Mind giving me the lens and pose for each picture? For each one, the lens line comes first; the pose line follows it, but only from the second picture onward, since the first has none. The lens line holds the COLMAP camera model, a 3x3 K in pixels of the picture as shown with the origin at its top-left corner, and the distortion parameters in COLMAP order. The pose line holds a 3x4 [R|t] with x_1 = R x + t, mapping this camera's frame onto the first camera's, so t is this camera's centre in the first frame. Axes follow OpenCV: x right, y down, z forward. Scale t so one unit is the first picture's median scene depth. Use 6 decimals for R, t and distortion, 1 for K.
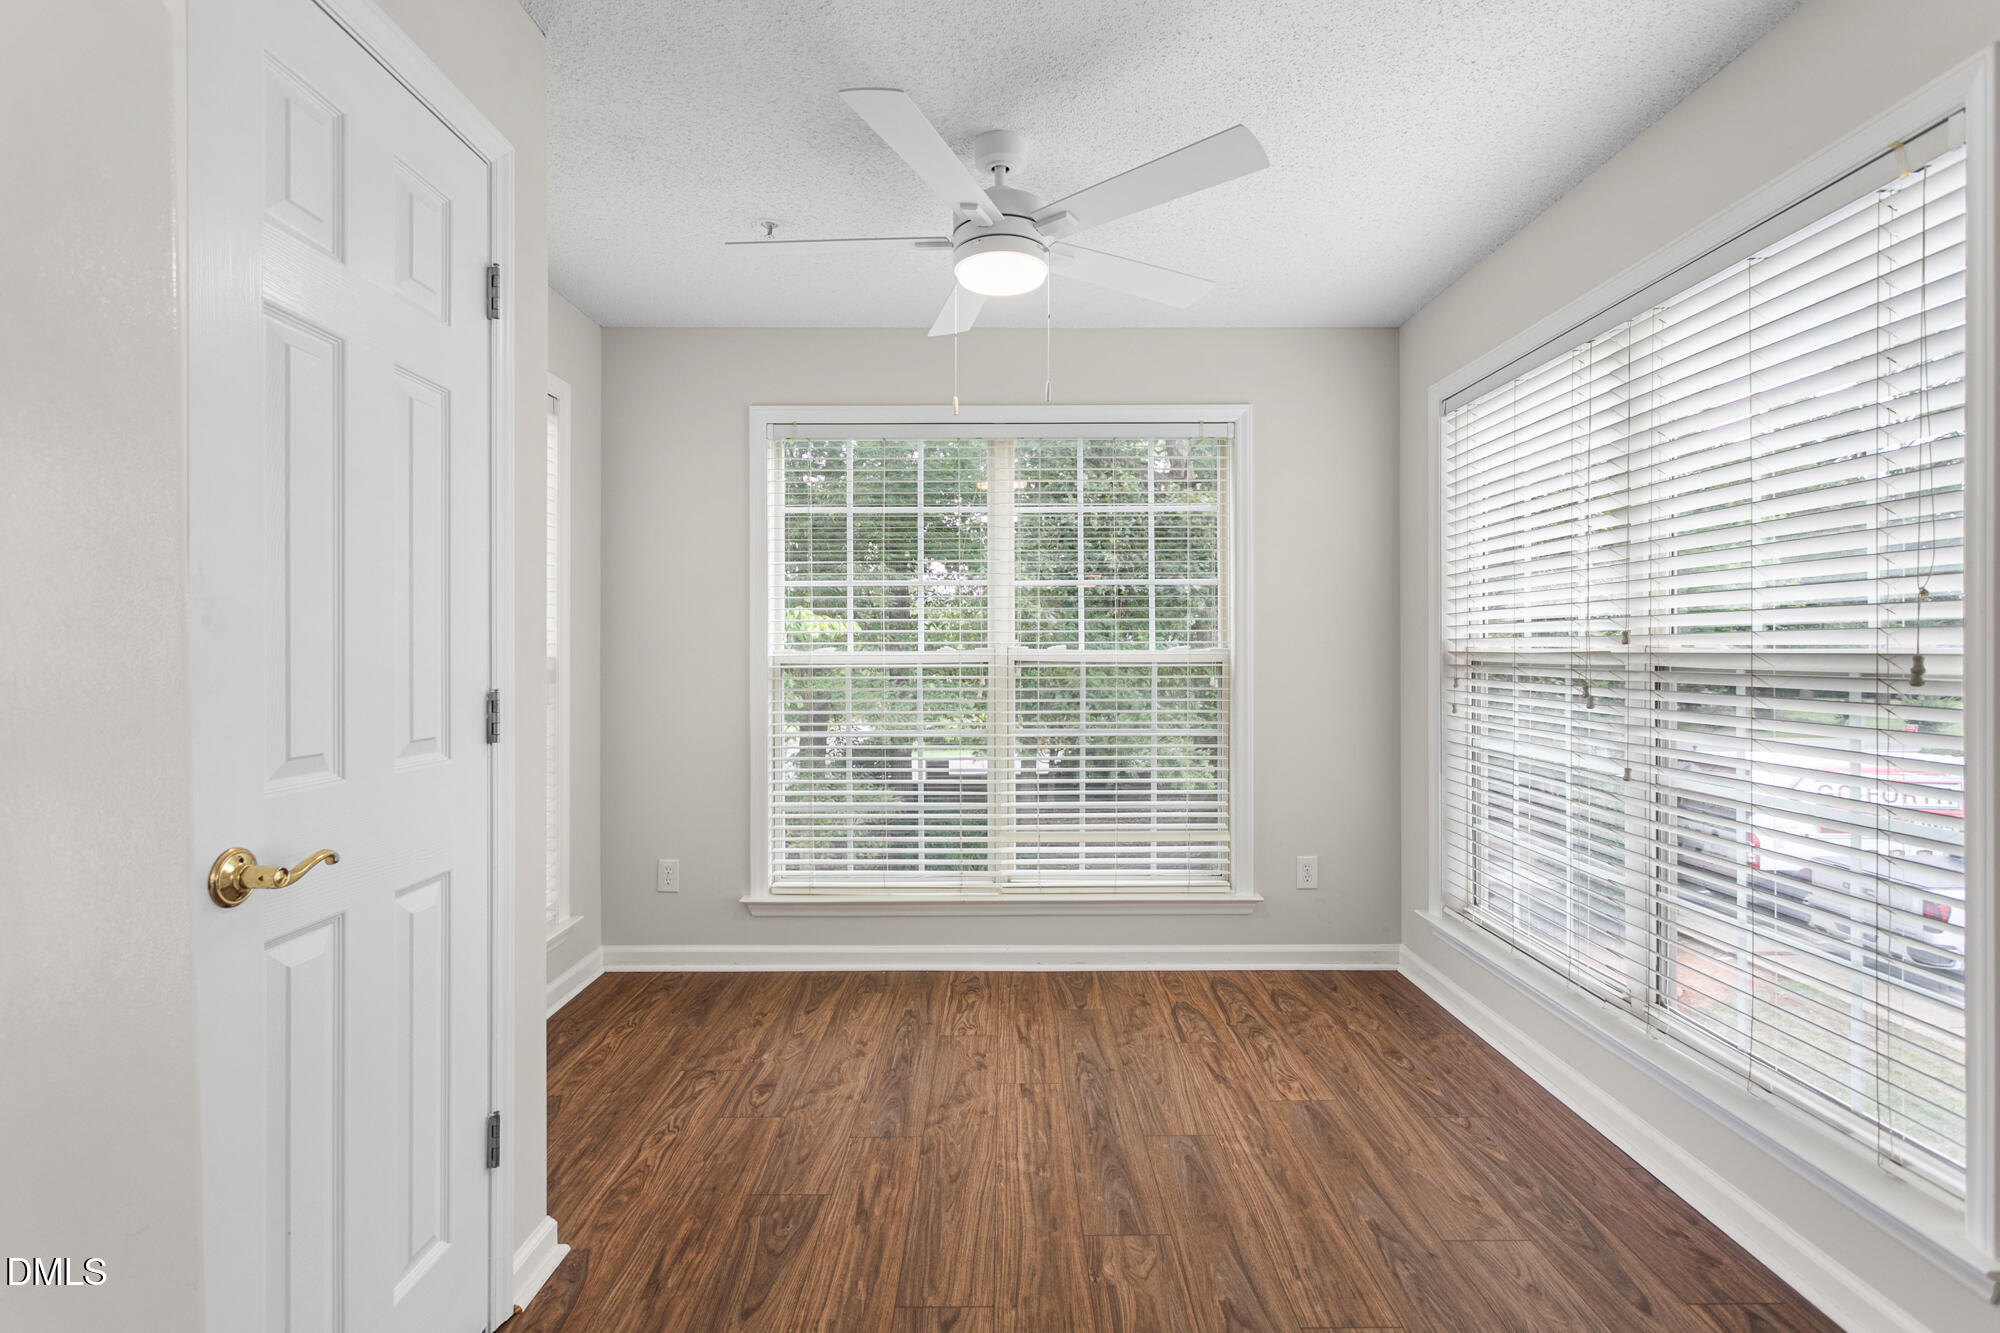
lens RADIAL K [[961.7, 0, 998.1], [0, 961.7, 630.3], [0, 0, 1]] dist [-0.003246, 0.002540]
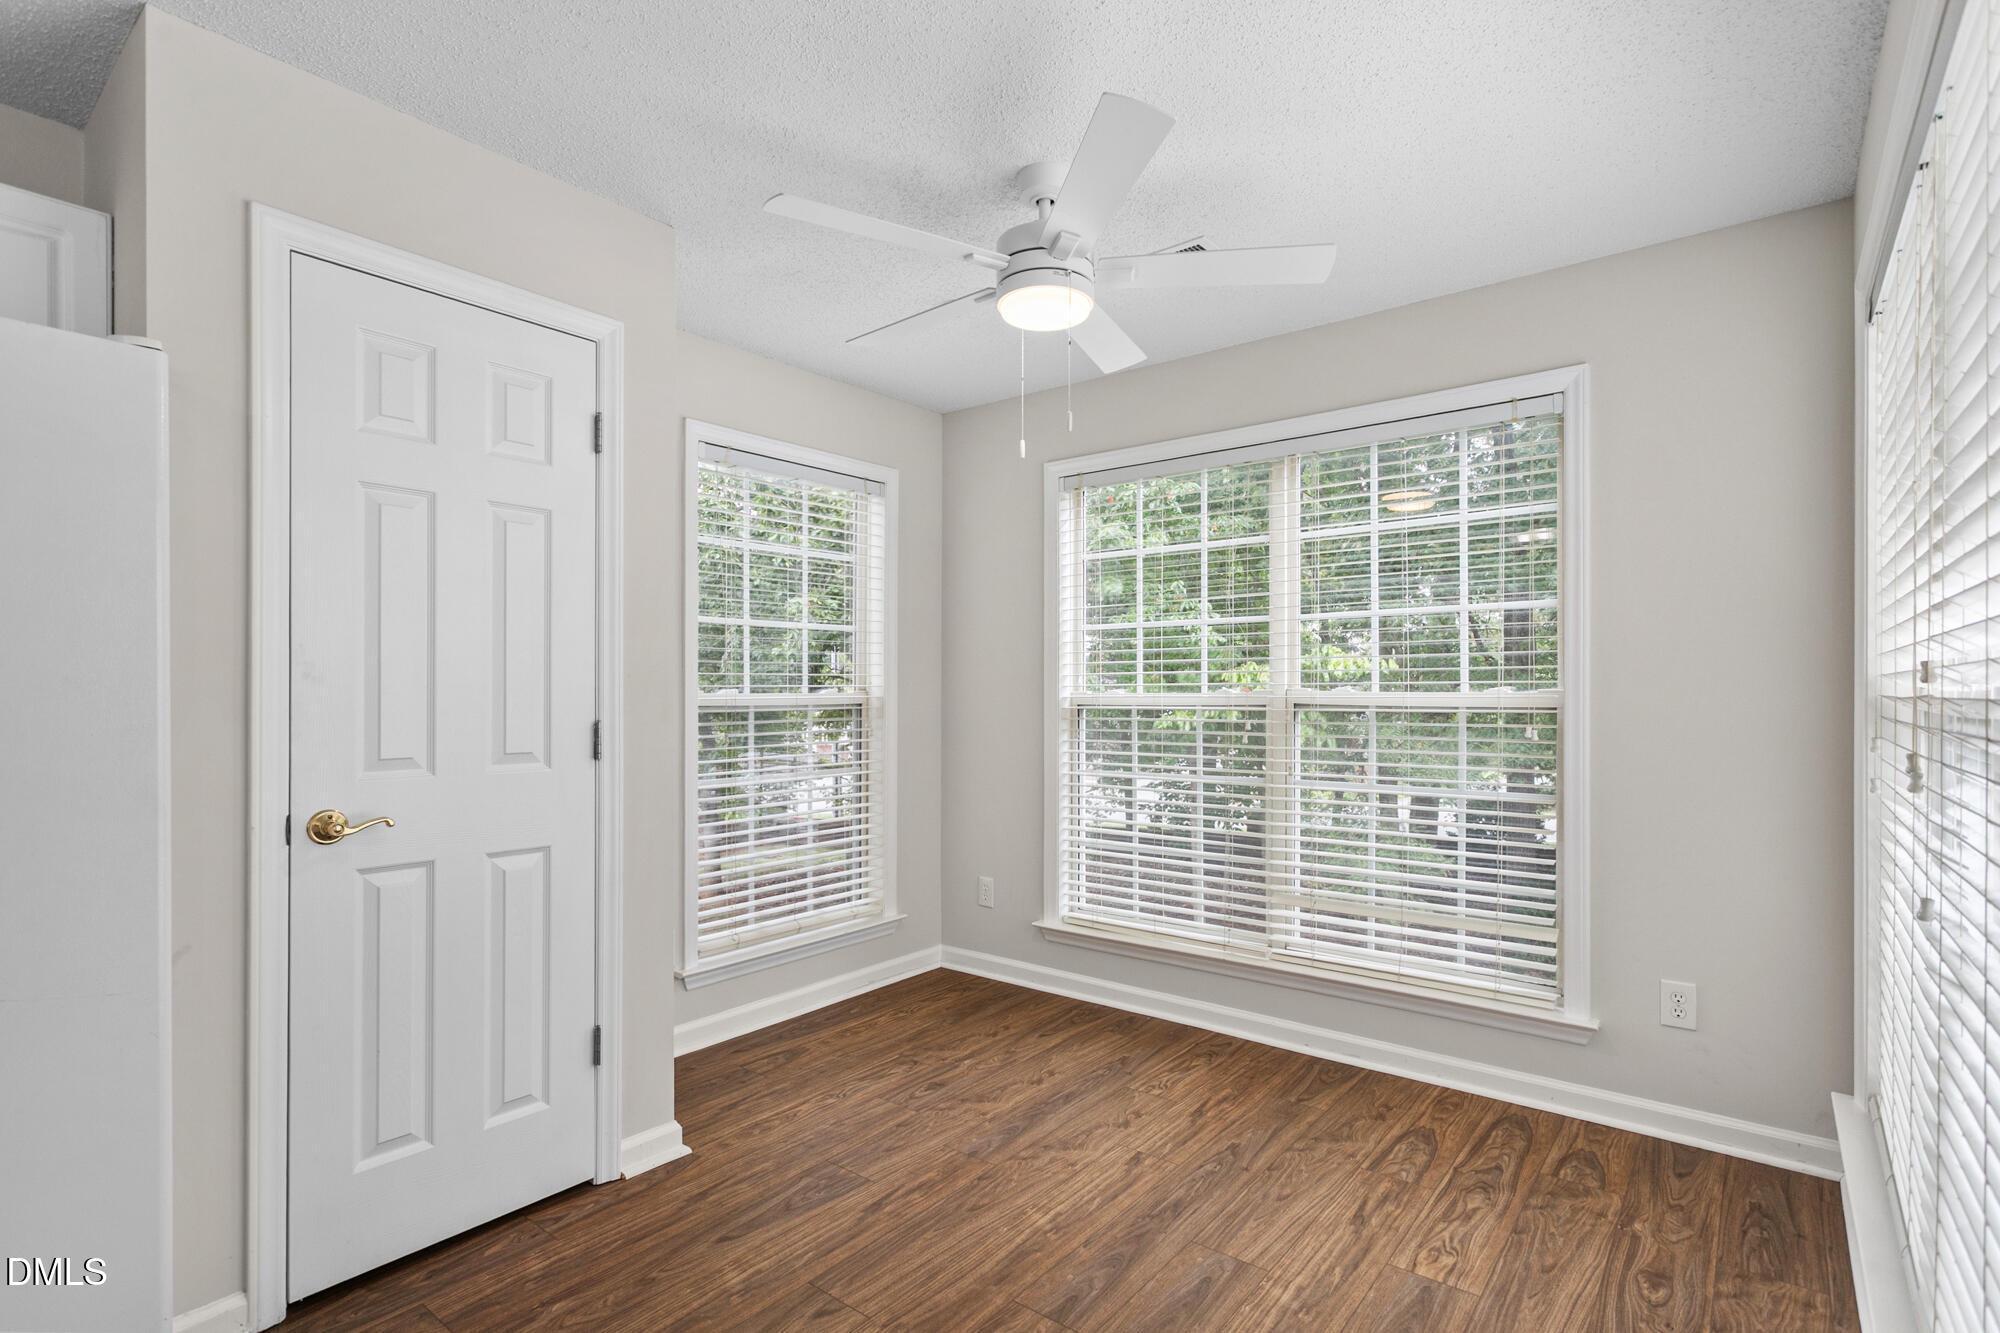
lens RADIAL K [[961.7, 0, 994.0], [0, 961.7, 671.2], [0, 0, 1]] dist [-0.003246, 0.002540]
pose [[0.782568, -0.010440, -0.622478, 0.438393], [0.011754, 0.999929, -0.001993, -0.000012], [0.622455, -0.005757, 0.782635, 0.152288]]
